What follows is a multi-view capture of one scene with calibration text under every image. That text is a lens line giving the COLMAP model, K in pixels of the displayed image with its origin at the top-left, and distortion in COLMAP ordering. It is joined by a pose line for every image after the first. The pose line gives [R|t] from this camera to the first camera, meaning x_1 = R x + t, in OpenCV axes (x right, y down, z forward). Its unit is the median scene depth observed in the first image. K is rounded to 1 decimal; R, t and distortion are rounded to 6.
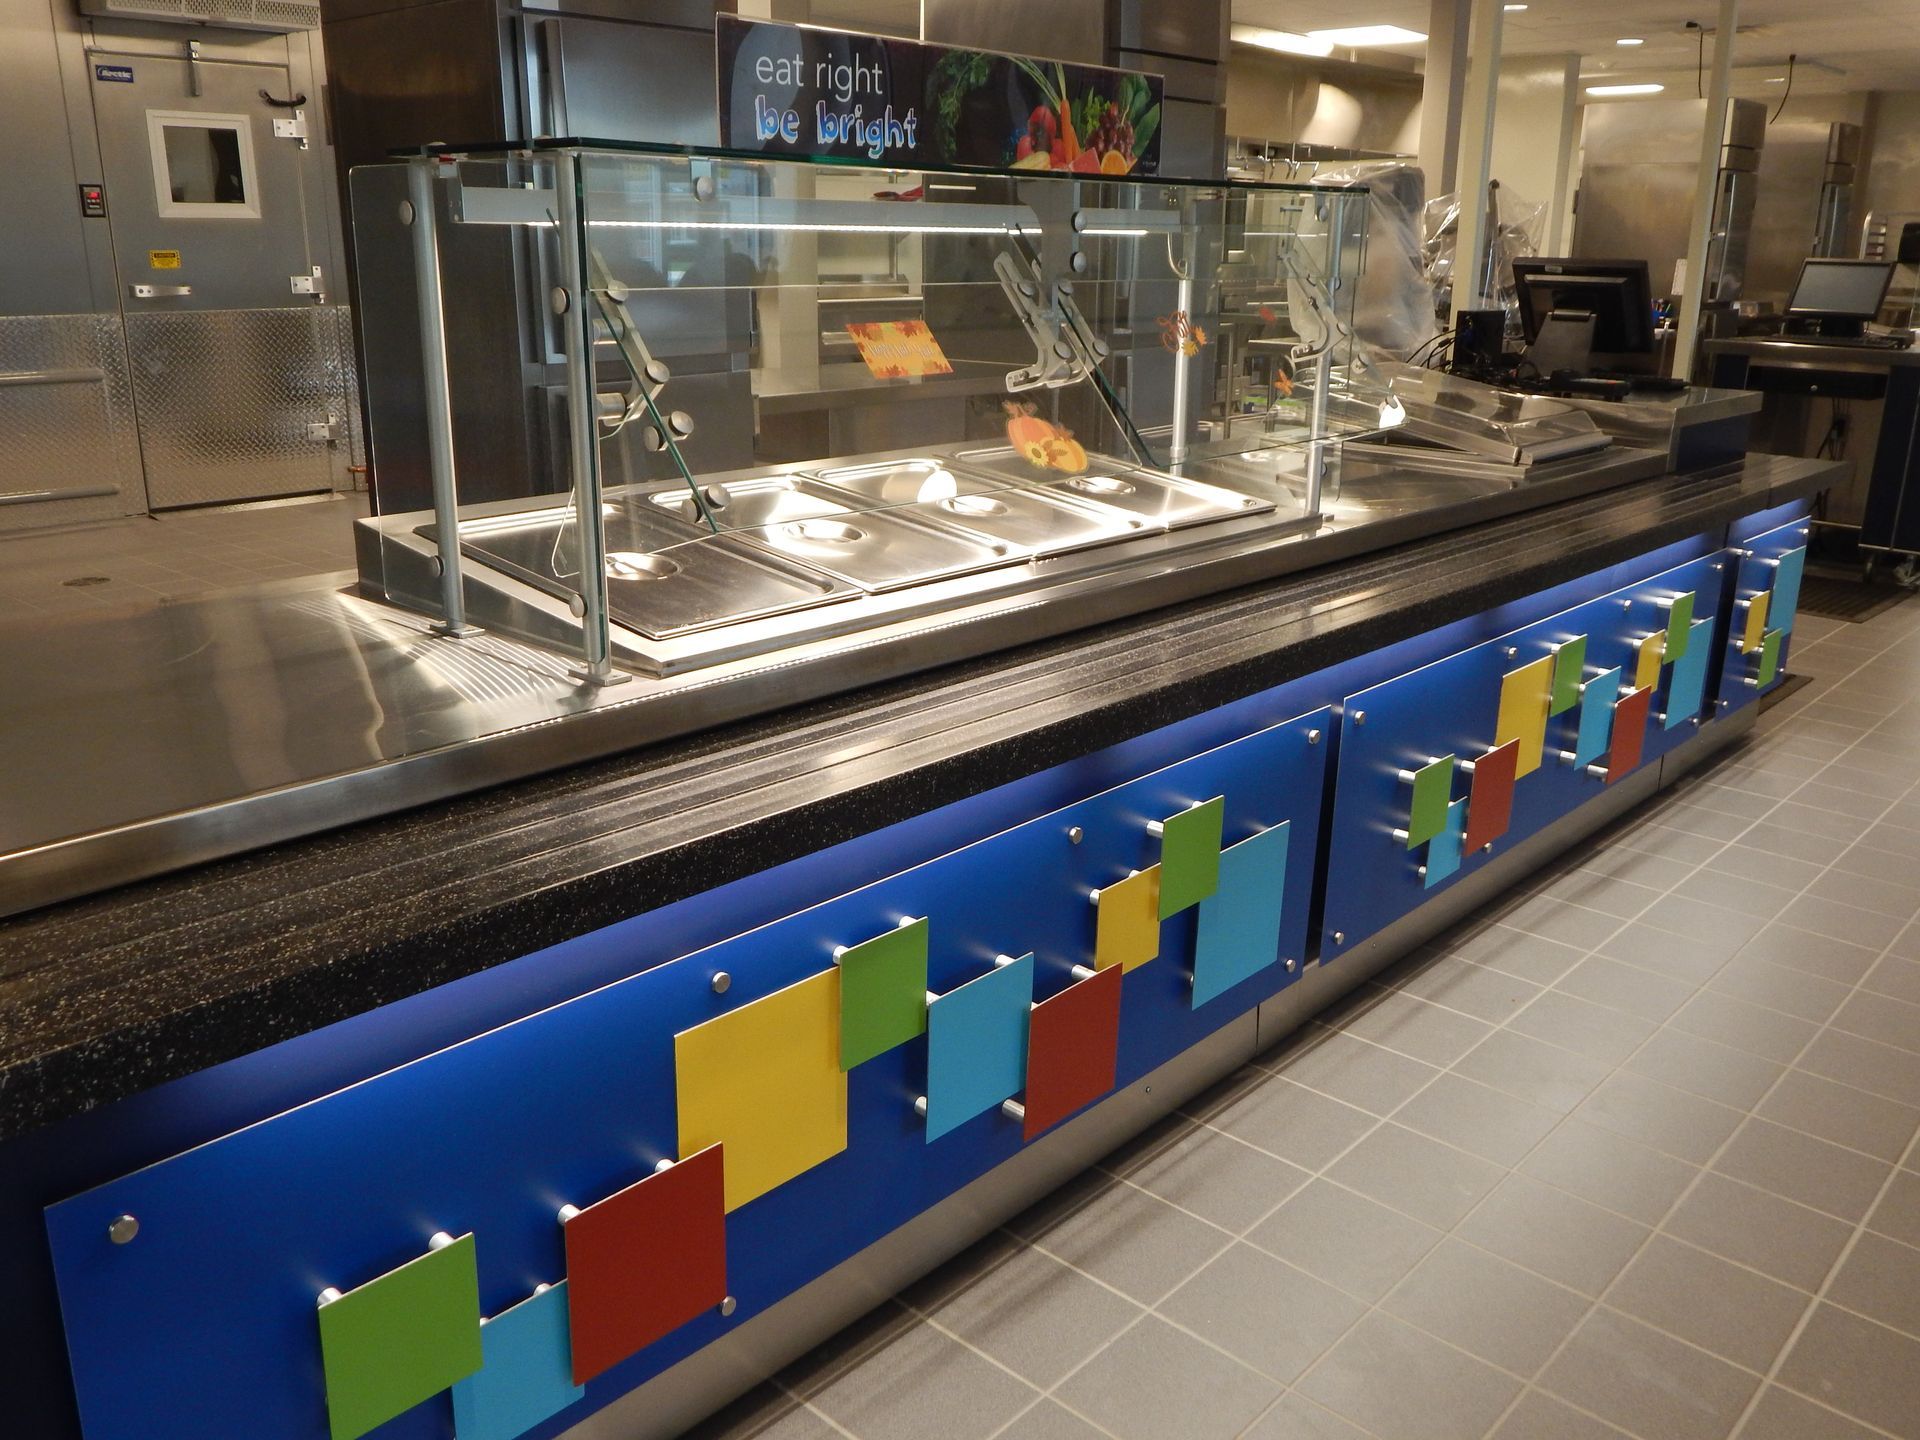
lens RADIAL K [[1557.9, 0, 934.2], [0, 1557.9, 695.4], [0, 0, 1]] dist [-0.005397, -0.008171]
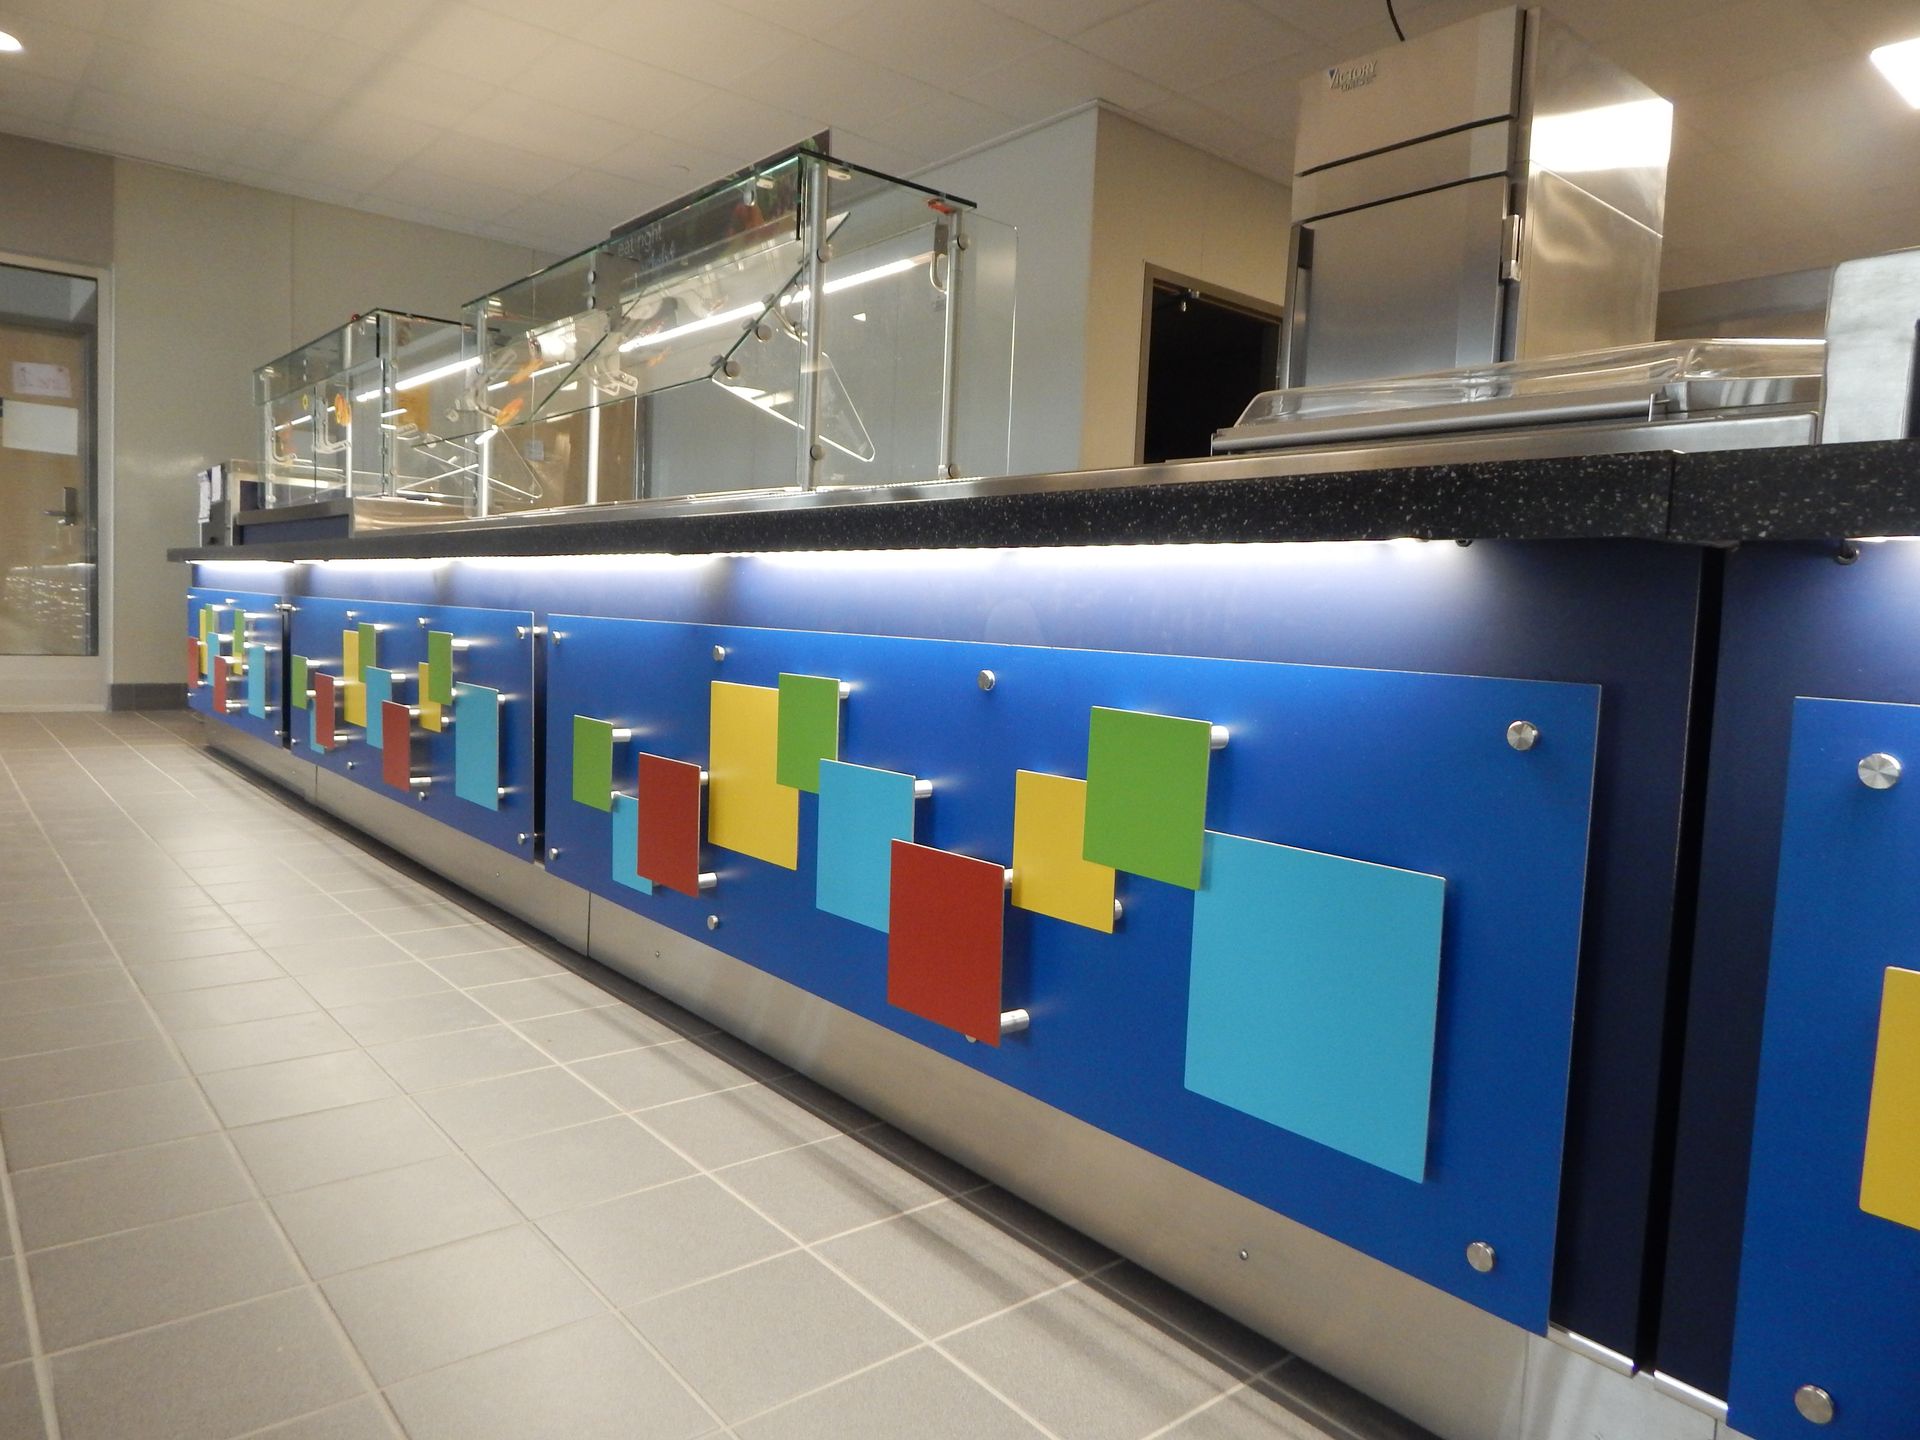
lens RADIAL K [[1270.1, 0, 966.8], [0, 1270.1, 713.4], [0, 0, 1]] dist [0.005299, -0.013602]
pose [[-0.113811, 0.058425, -0.991783, 0.755606], [-0.321267, 0.942471, 0.092387, -0.074891], [0.940125, 0.329142, -0.088494, 0.910609]]
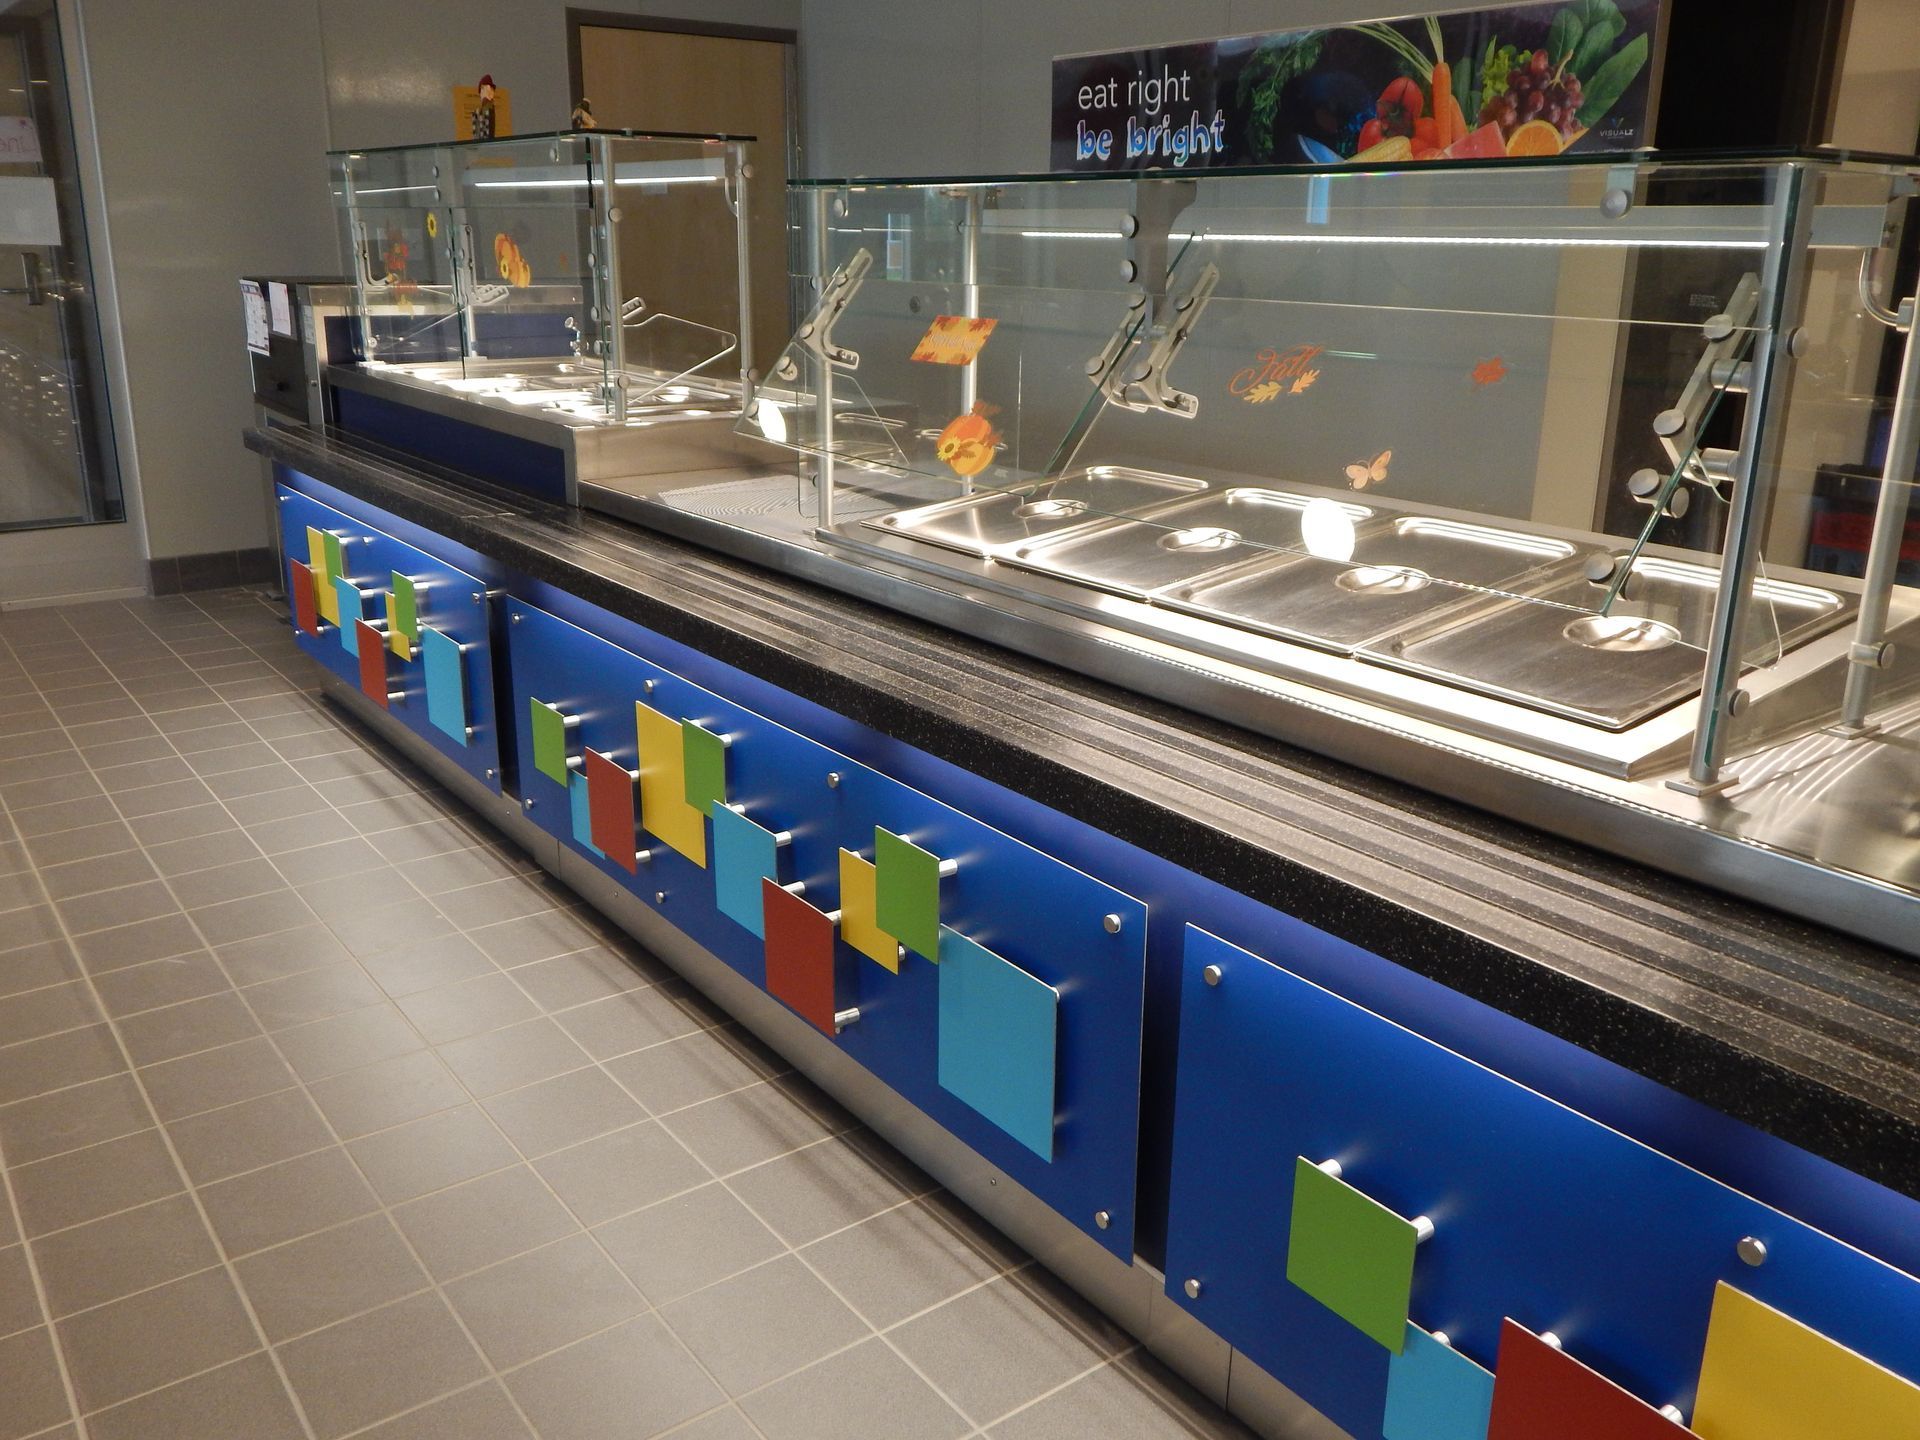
lens RADIAL K [[1588.3, 0, 960.0], [0, 1588.3, 720.0], [0, 0, 1]] dist [0.001044, -0.016001]
pose [[-0.173727, 0.275218, -0.945555, 0.595303], [-0.291469, 0.902768, 0.316316, -0.175191], [0.940672, 0.330553, -0.076618, 0.608359]]
